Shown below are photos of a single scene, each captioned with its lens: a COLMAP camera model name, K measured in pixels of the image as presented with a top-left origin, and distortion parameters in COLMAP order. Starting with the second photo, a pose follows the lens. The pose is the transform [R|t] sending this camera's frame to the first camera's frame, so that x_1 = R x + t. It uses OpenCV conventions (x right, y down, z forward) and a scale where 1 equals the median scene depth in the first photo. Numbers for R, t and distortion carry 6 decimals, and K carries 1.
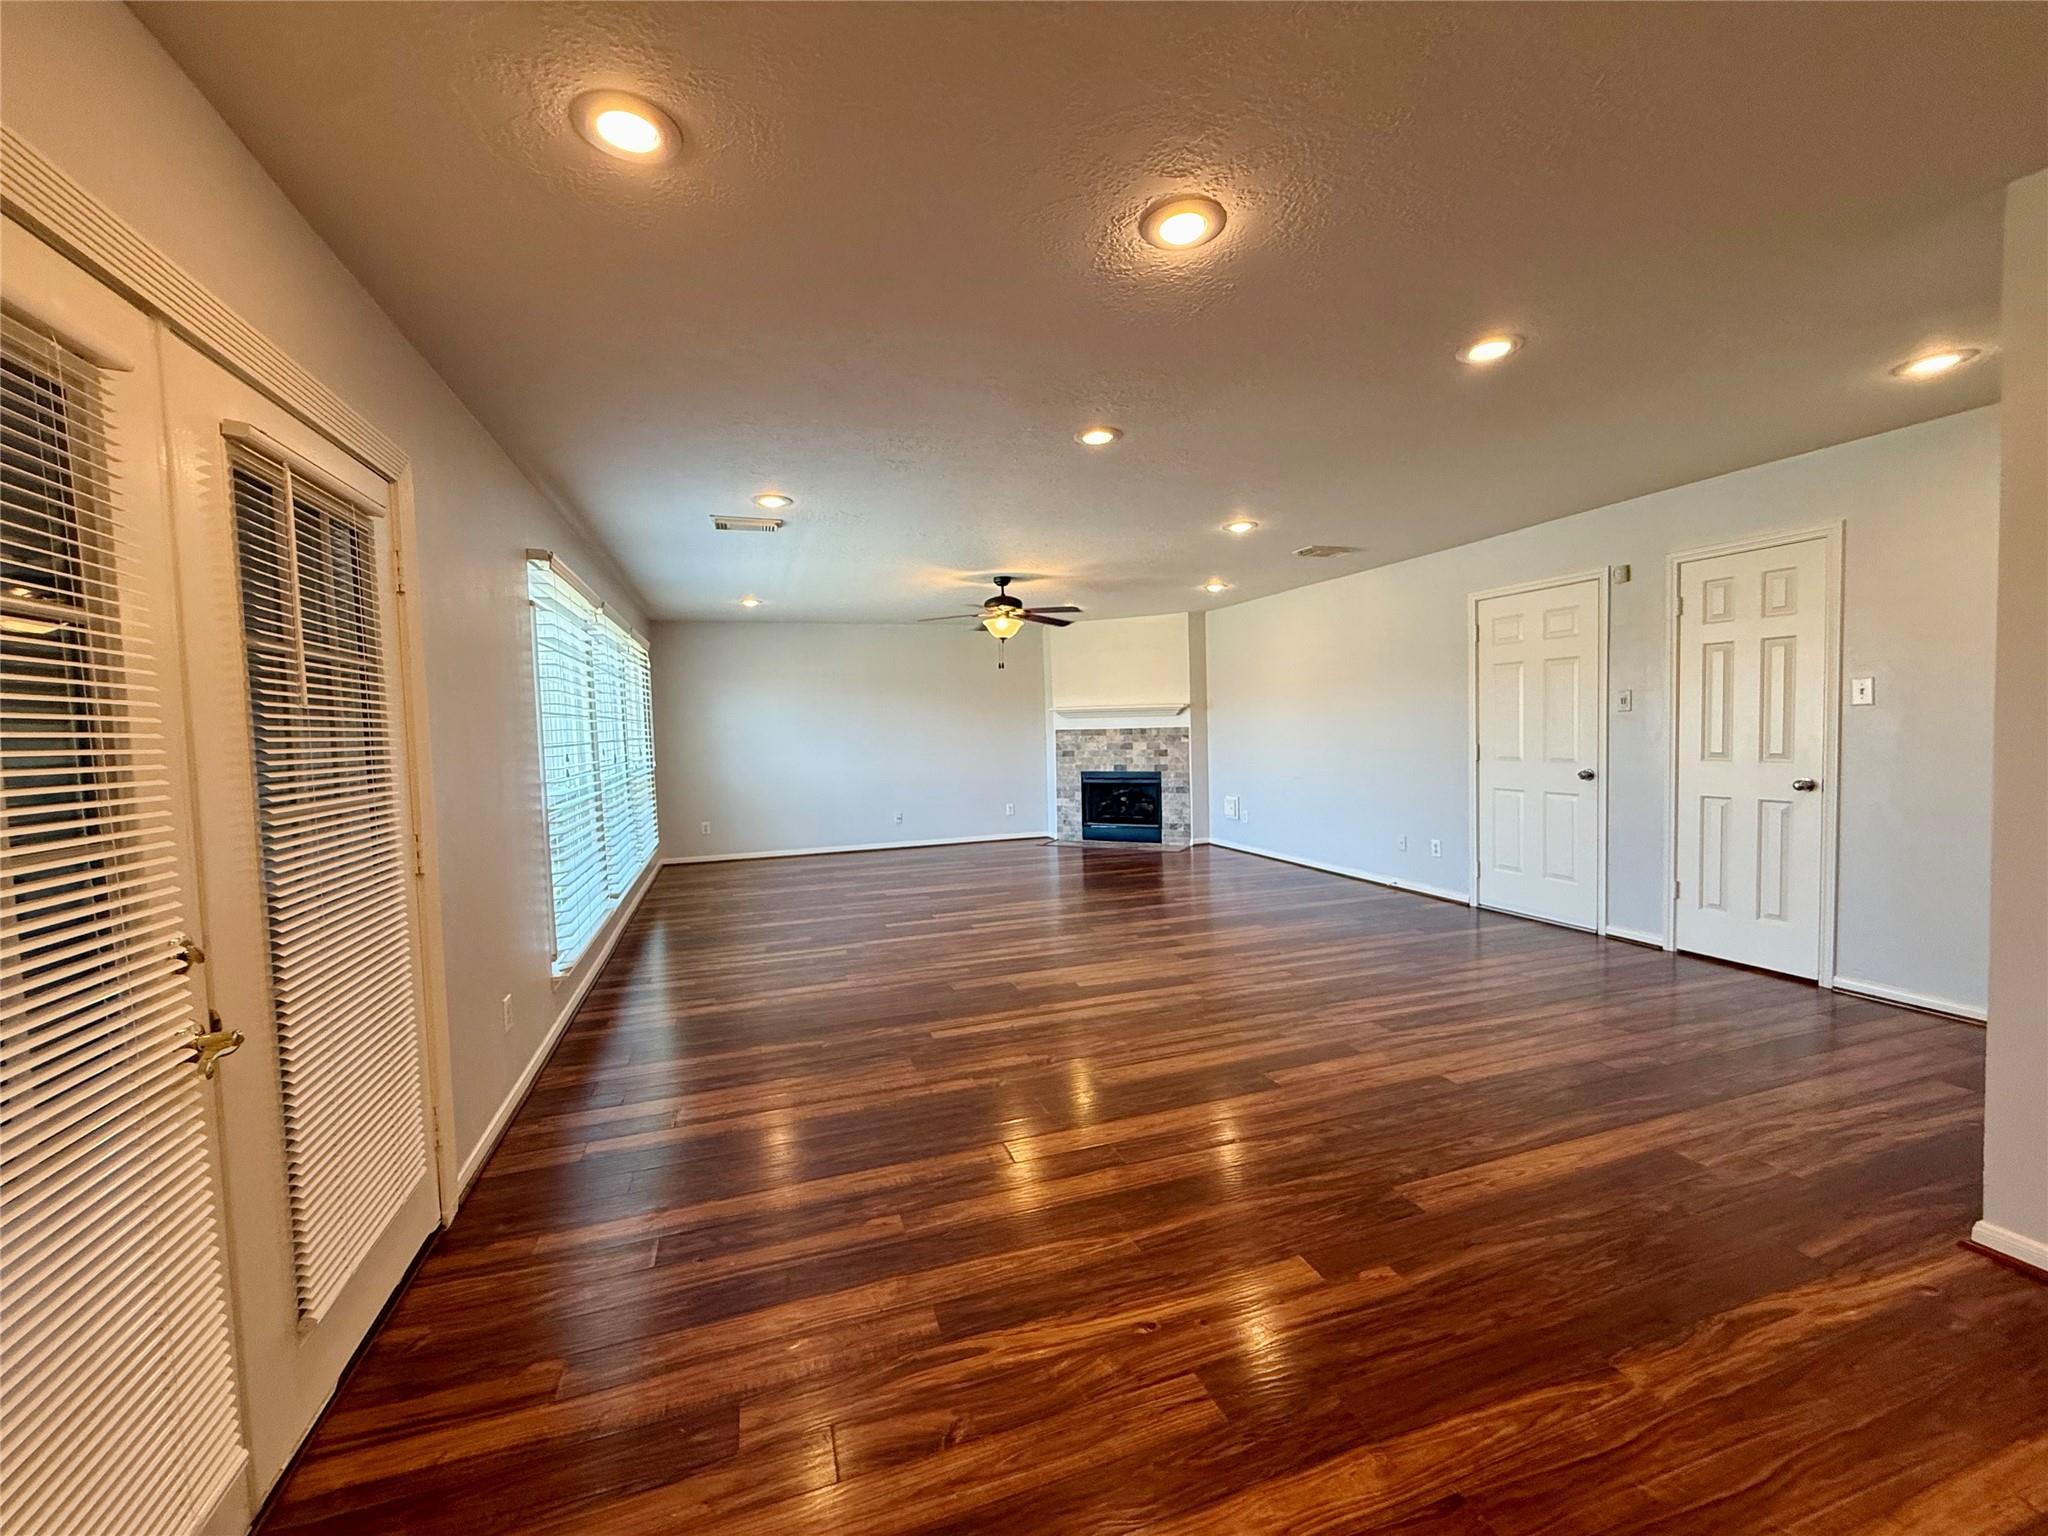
lens RADIAL K [[819.4, 0, 1019.5], [0, 819.4, 770.2], [0, 0, 1]] dist [0.001875, 0.000122]
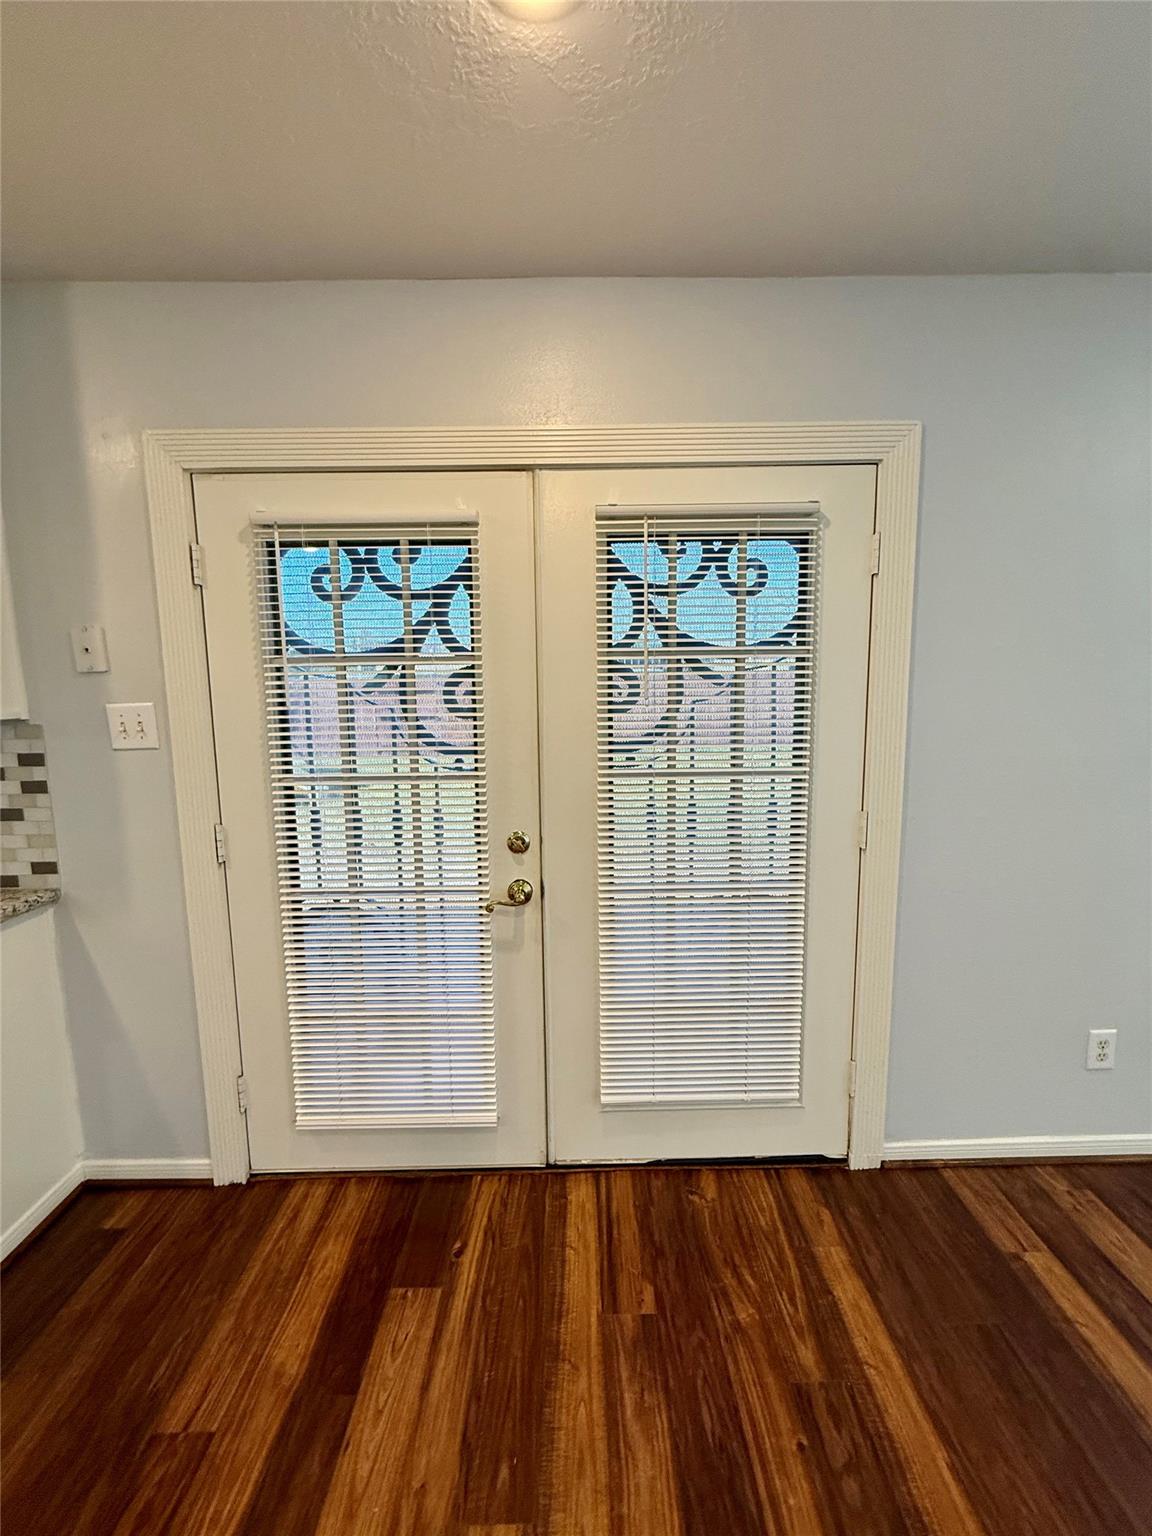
lens RADIAL K [[614.5, 0, 579.9], [0, 614.5, 765.9], [0, 0, 1]] dist [0.001875, 0.000122]
pose [[-0.311283, 0.143913, -0.939357, 0.105281], [-0.025300, 0.986862, 0.159574, -0.091393], [0.949980, 0.073439, -0.303552, 0.902340]]
